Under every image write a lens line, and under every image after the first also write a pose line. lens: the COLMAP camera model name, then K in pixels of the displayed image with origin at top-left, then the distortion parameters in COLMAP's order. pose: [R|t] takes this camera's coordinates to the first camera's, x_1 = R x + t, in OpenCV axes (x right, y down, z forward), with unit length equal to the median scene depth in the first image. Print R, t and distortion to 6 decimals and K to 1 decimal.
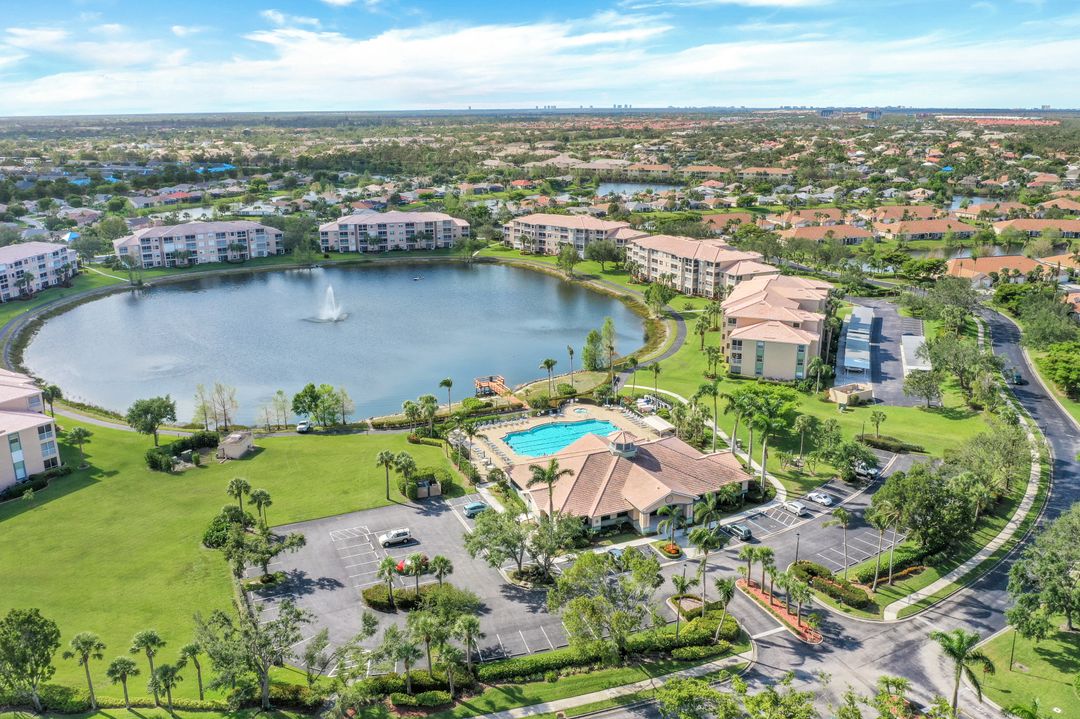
lens RADIAL K [[914.3, 0, 540.0], [0, 914.3, 359.5], [0, 0, 1]] dist [-0.003190, -0.000538]
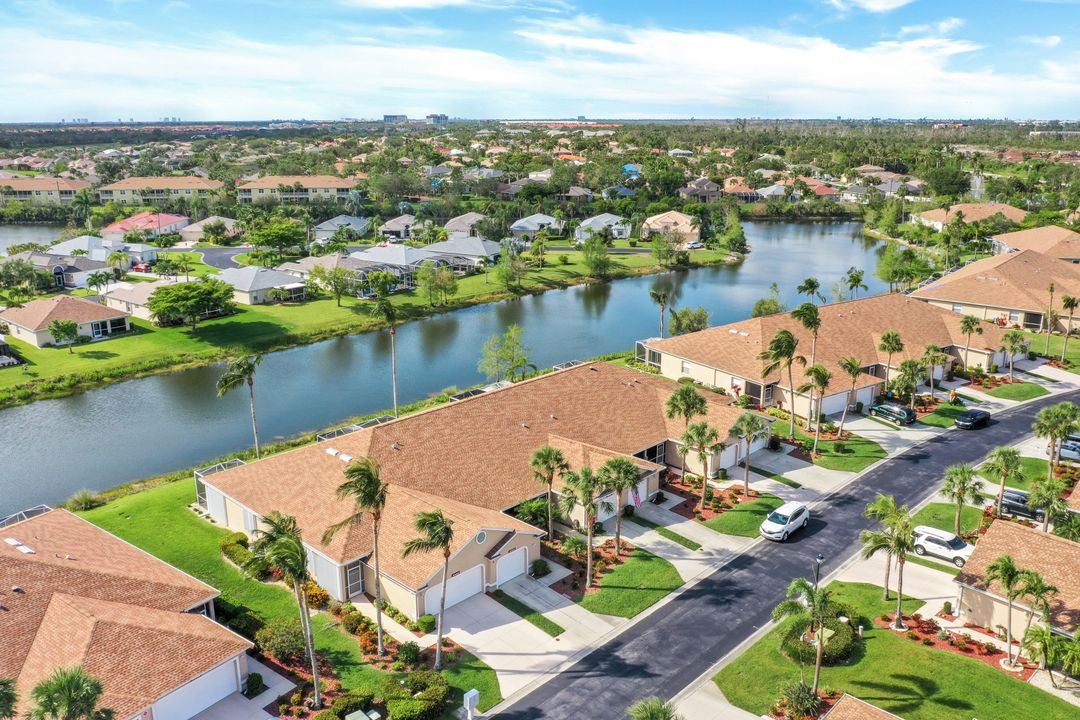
lens RADIAL K [[914.3, 0, 540.0], [0, 914.3, 360.0], [0, 0, 1]] dist [-0.003190, -0.000538]
pose [[0.898108, -0.115337, 0.424380, 0.194471], [0.121258, 0.992534, 0.013132, -0.142297], [-0.422727, 0.039665, 0.905389, 0.698417]]
